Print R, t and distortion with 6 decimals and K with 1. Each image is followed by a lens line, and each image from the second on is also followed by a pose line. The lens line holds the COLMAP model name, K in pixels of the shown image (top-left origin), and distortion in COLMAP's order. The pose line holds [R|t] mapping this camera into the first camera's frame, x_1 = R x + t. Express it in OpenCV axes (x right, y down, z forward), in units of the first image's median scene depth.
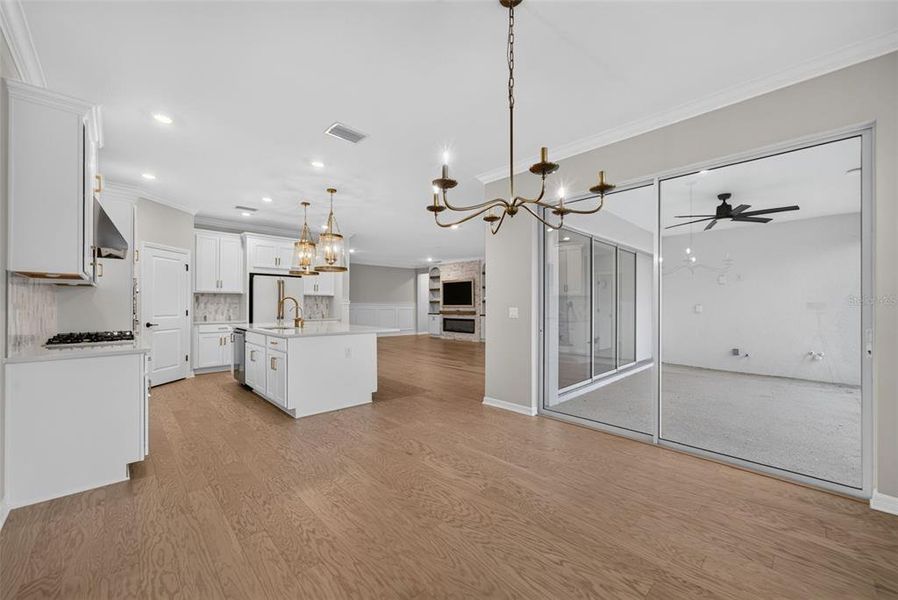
lens RADIAL K [[348.6, 0, 442.4], [0, 348.6, 301.7], [0, 0, 1]] dist [-0.003270, 0.001695]
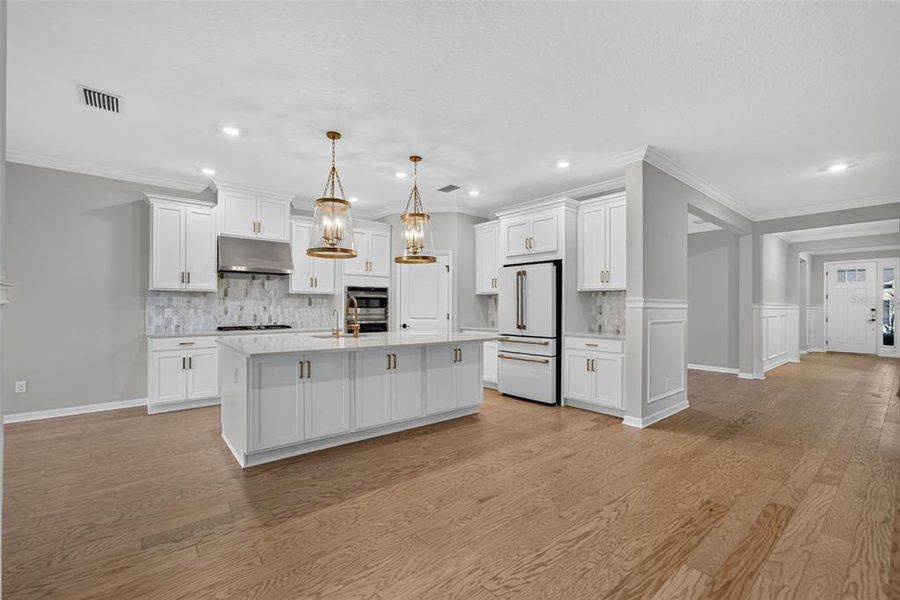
lens RADIAL K [[381.2, 0, 446.7], [0, 381.2, 304.1], [0, 0, 1]] dist [0.001741, 0.003921]
pose [[-0.071570, -0.012666, -0.997355, 0.273901], [0.006421, 0.999893, -0.013159, 0.010756], [0.997415, -0.007346, -0.071481, 0.893410]]
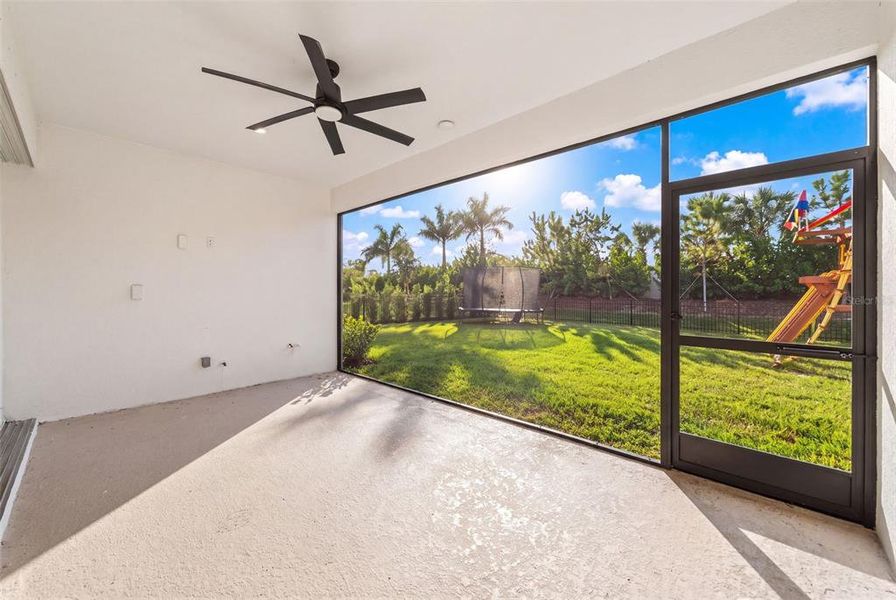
lens RADIAL K [[347.8, 0, 443.6], [0, 347.8, 289.9], [0, 0, 1]] dist [-0.003270, 0.001695]
pose [[-0.075484, -0.001093, 0.997146, 0.218440], [-0.009733, 0.999953, 0.000359, 0.014790], [-0.997099, -0.009678, -0.075491, 0.637696]]
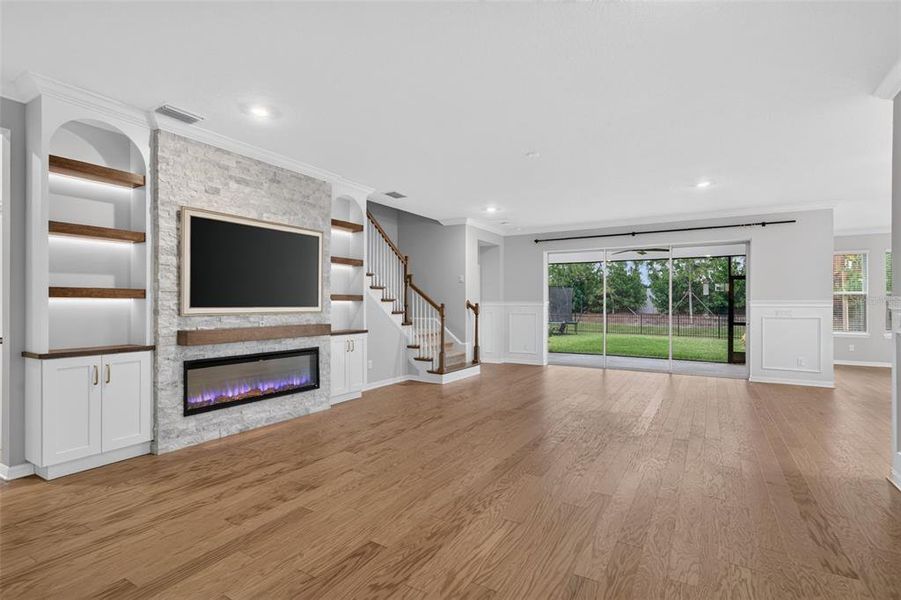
lens RADIAL K [[432.2, 0, 455.1], [0, 432.2, 305.8], [0, 0, 1]] dist [0.000966, 0.000161]
pose [[-0.271571, -0.006412, 0.962397, -0.612687], [-0.012019, 0.999922, 0.003271, 0.010665], [-0.962343, -0.010679, -0.271627, 1.693002]]
